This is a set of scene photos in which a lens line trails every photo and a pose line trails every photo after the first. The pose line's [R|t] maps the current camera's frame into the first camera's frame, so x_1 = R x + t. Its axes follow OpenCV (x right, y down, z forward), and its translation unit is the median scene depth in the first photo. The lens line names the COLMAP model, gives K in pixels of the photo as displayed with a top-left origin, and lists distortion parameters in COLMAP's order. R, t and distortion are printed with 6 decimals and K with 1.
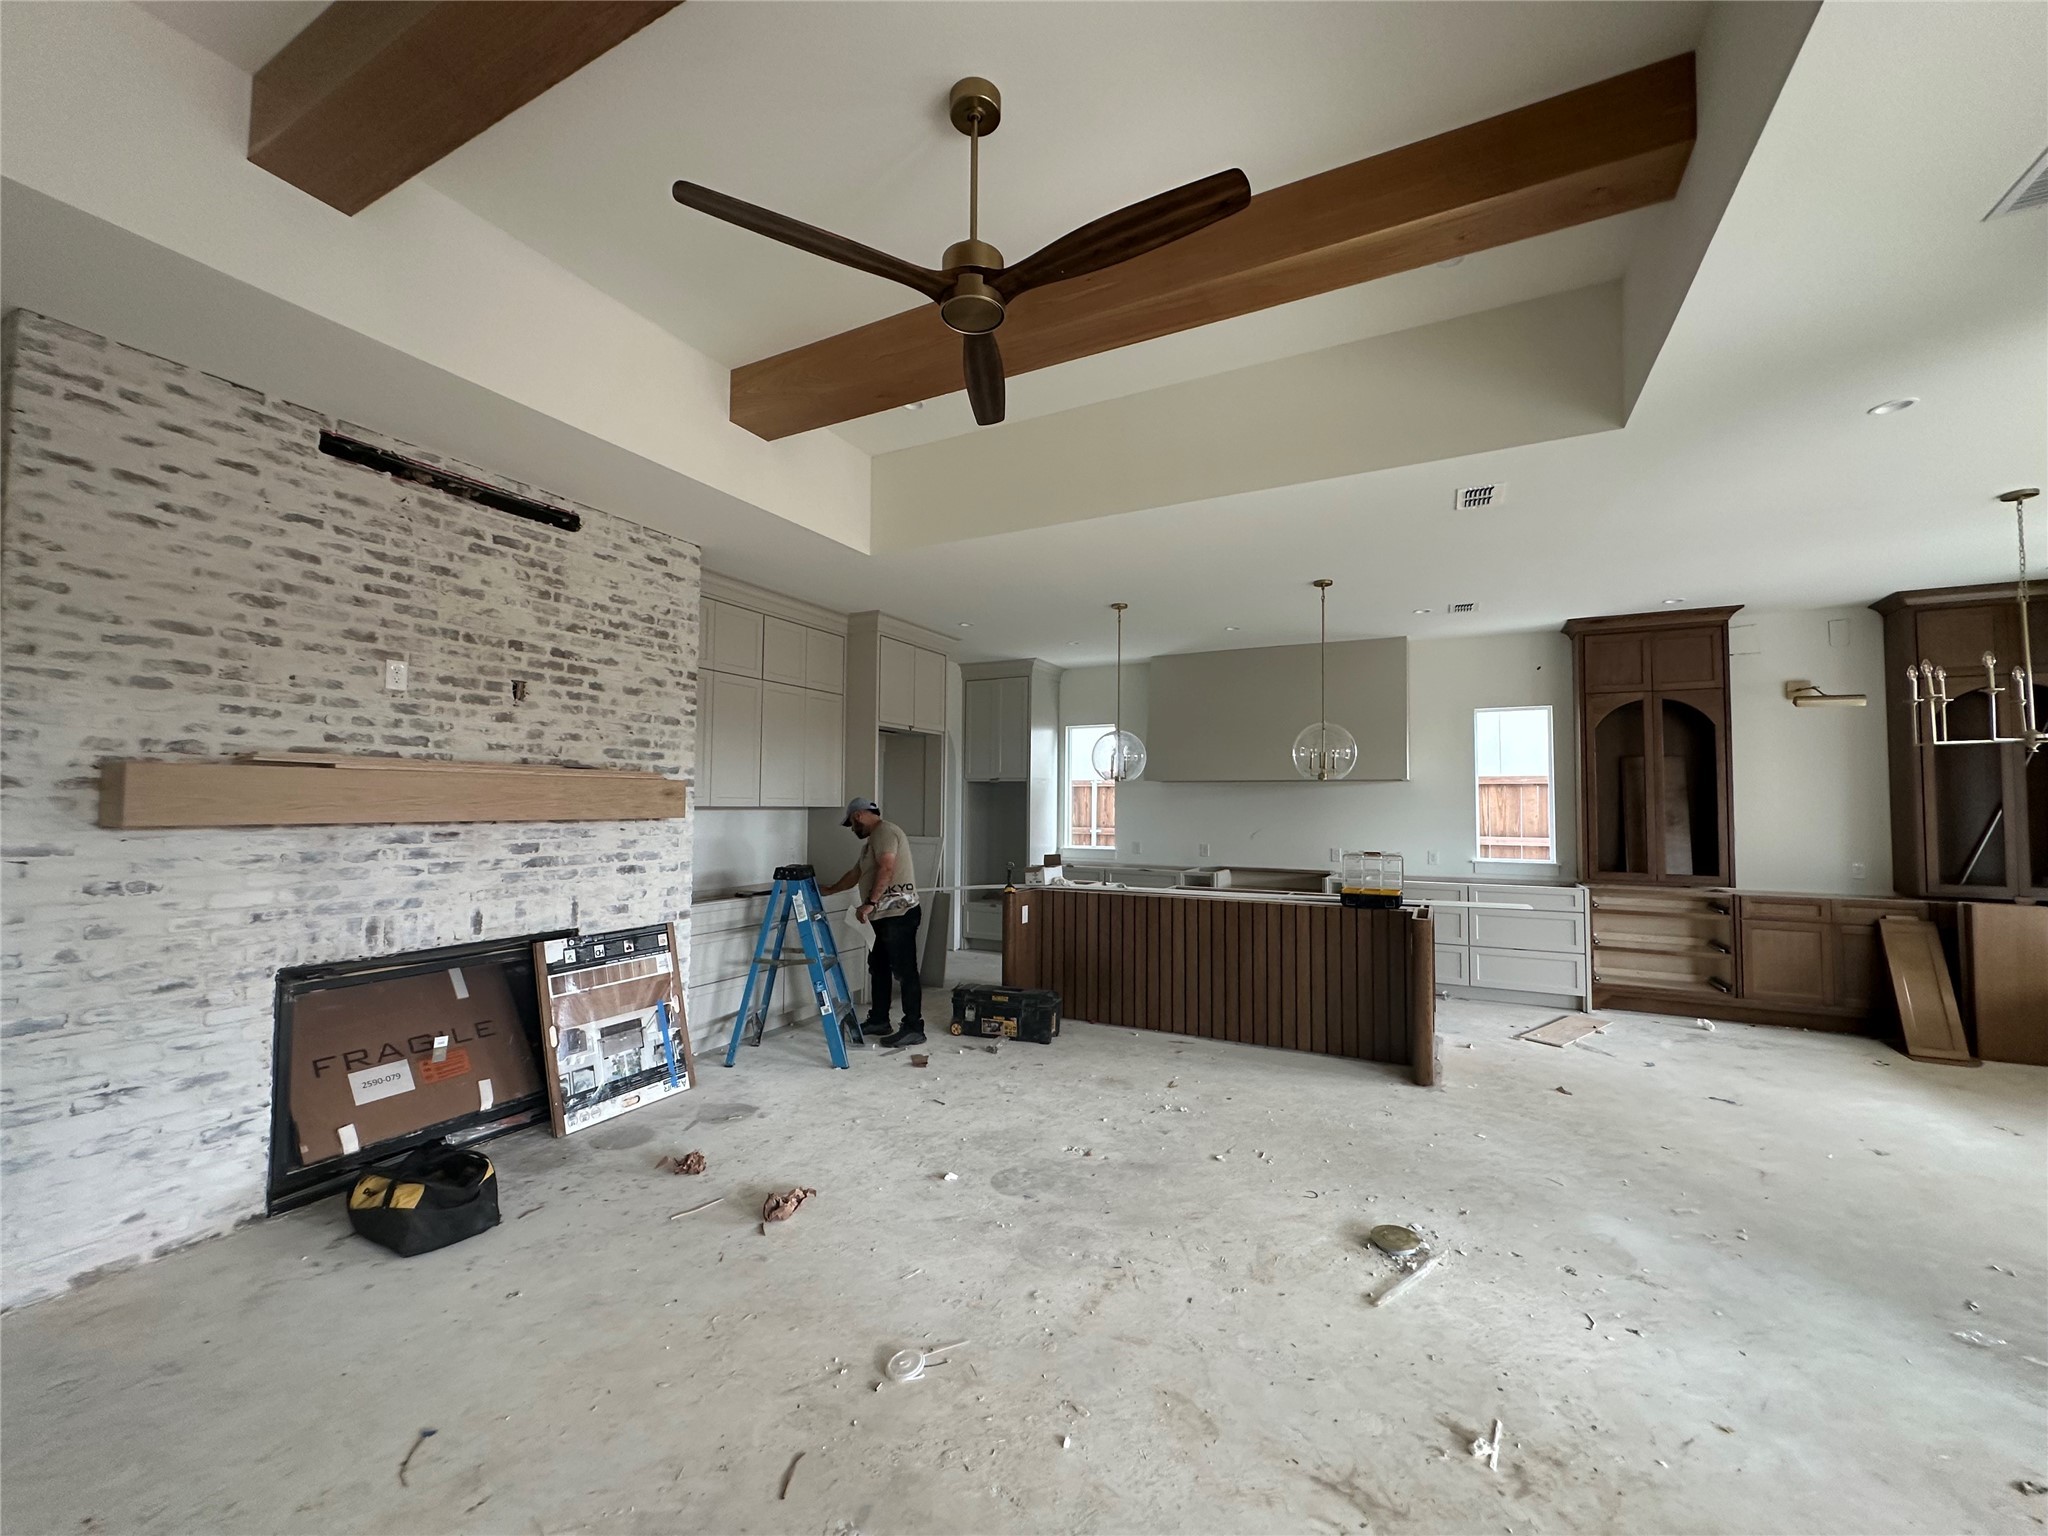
lens RADIAL K [[813.7, 0, 1026.1], [0, 813.7, 769.0], [0, 0, 1]] dist [-0.003588, 0.001033]
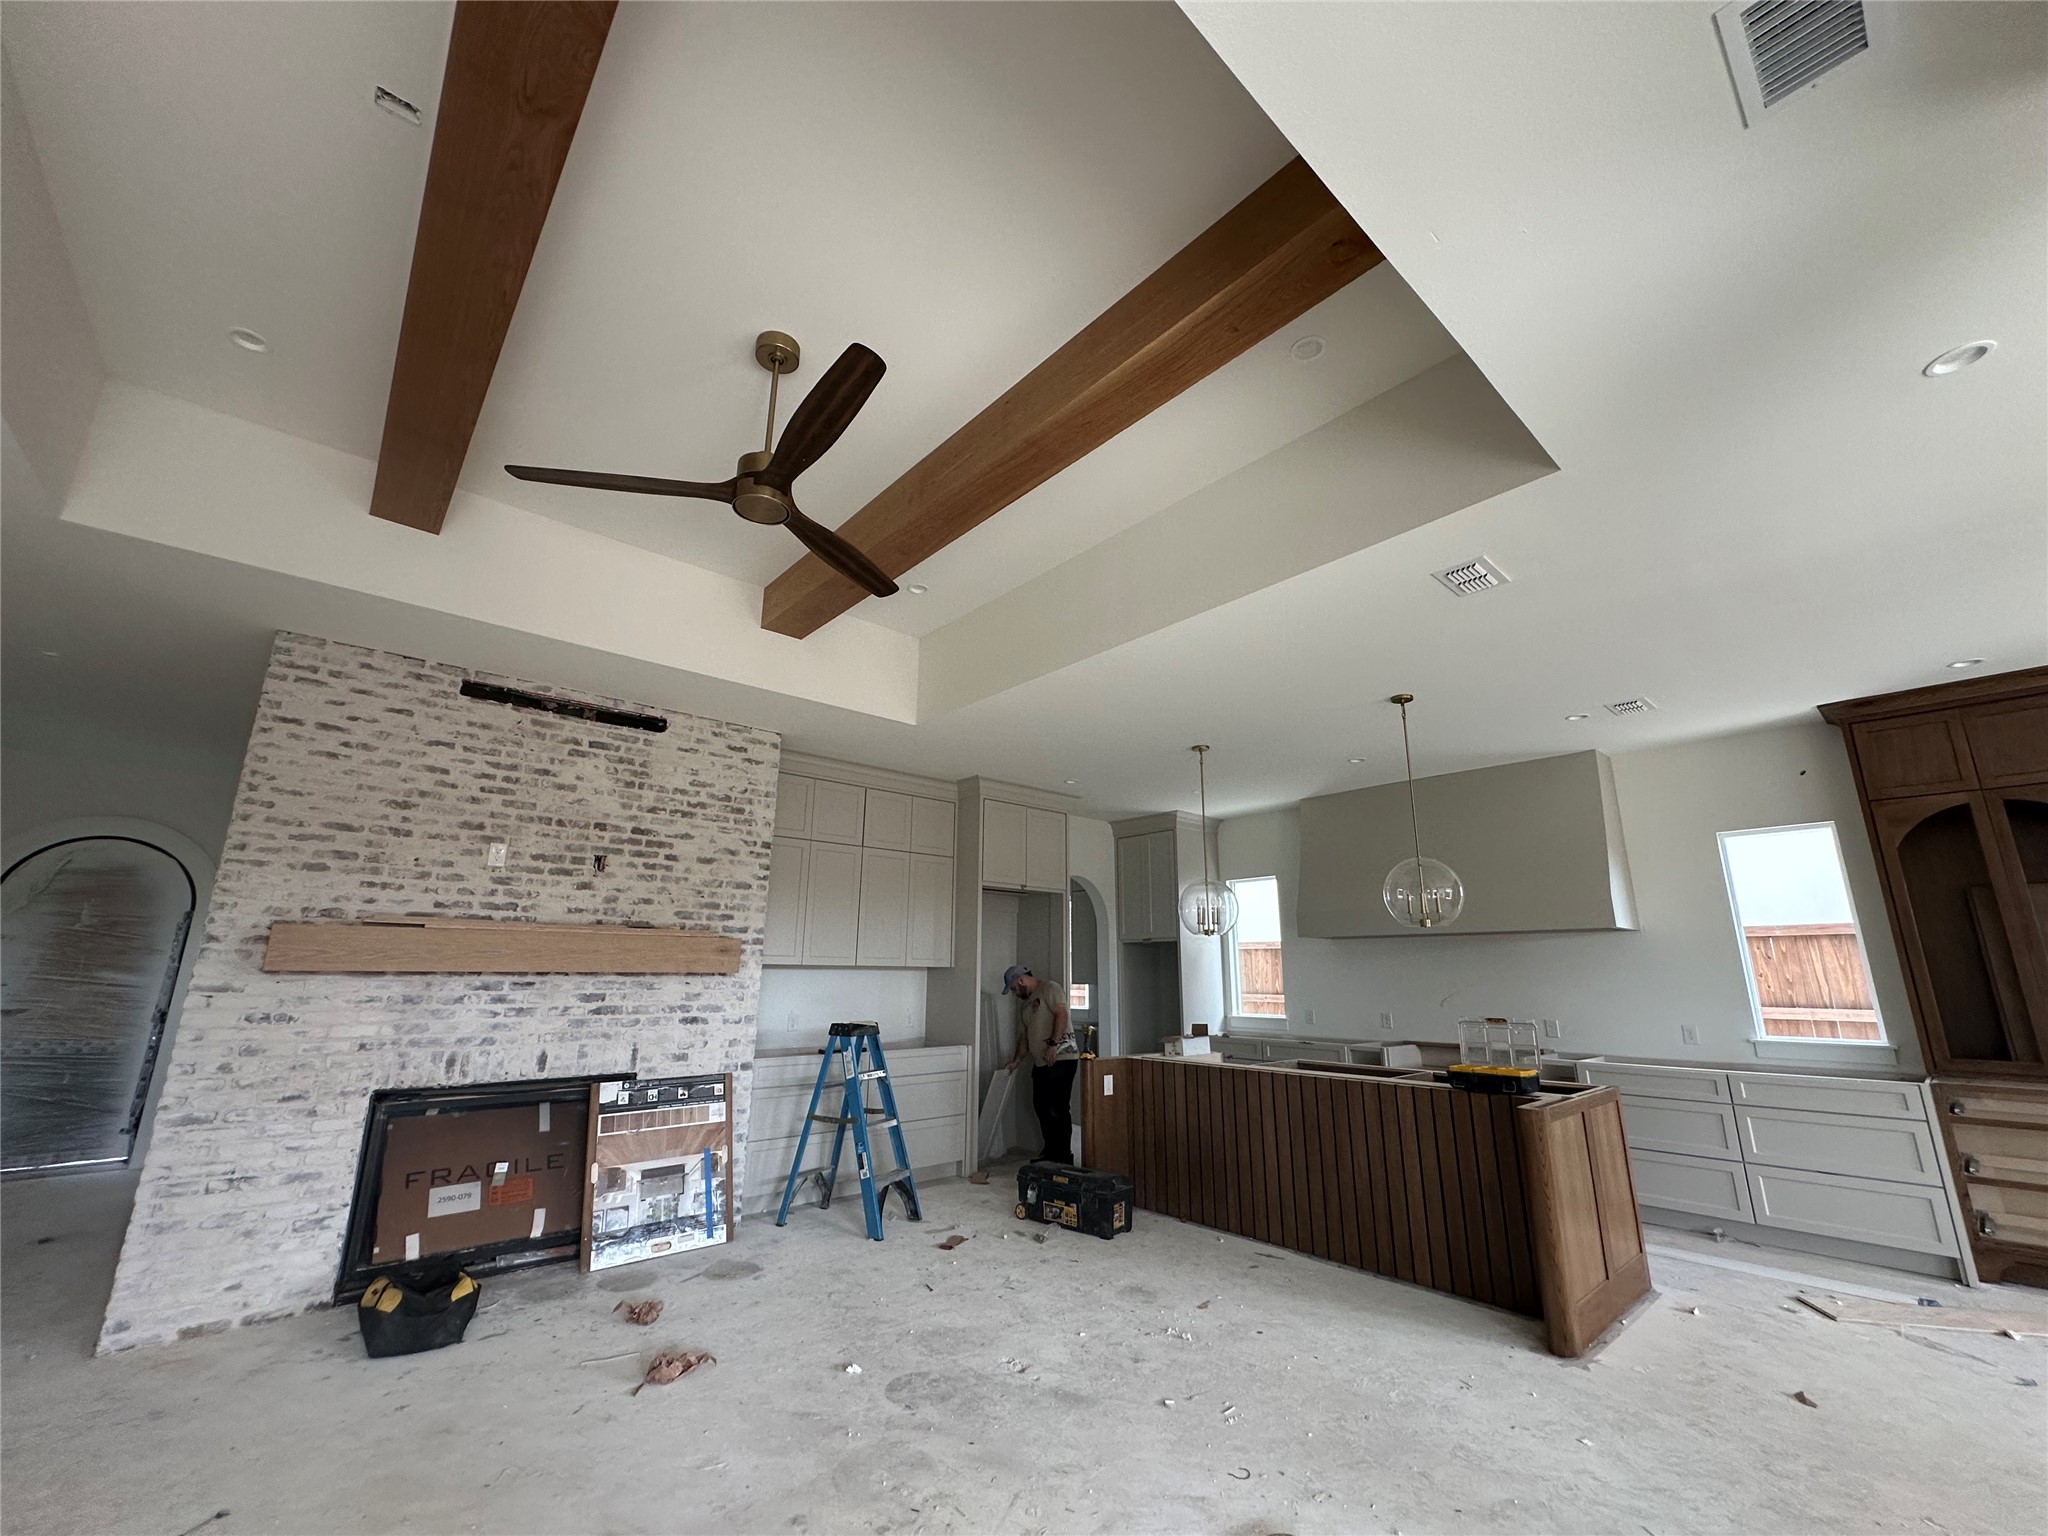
lens RADIAL K [[813.7, 0, 1026.1], [0, 813.7, 769.0], [0, 0, 1]] dist [-0.003588, 0.001033]
pose [[0.931107, -0.091639, -0.353048, 0.445383], [0.017203, 0.977881, -0.208454, 0.032449], [0.364342, 0.188020, 0.912088, 0.102888]]
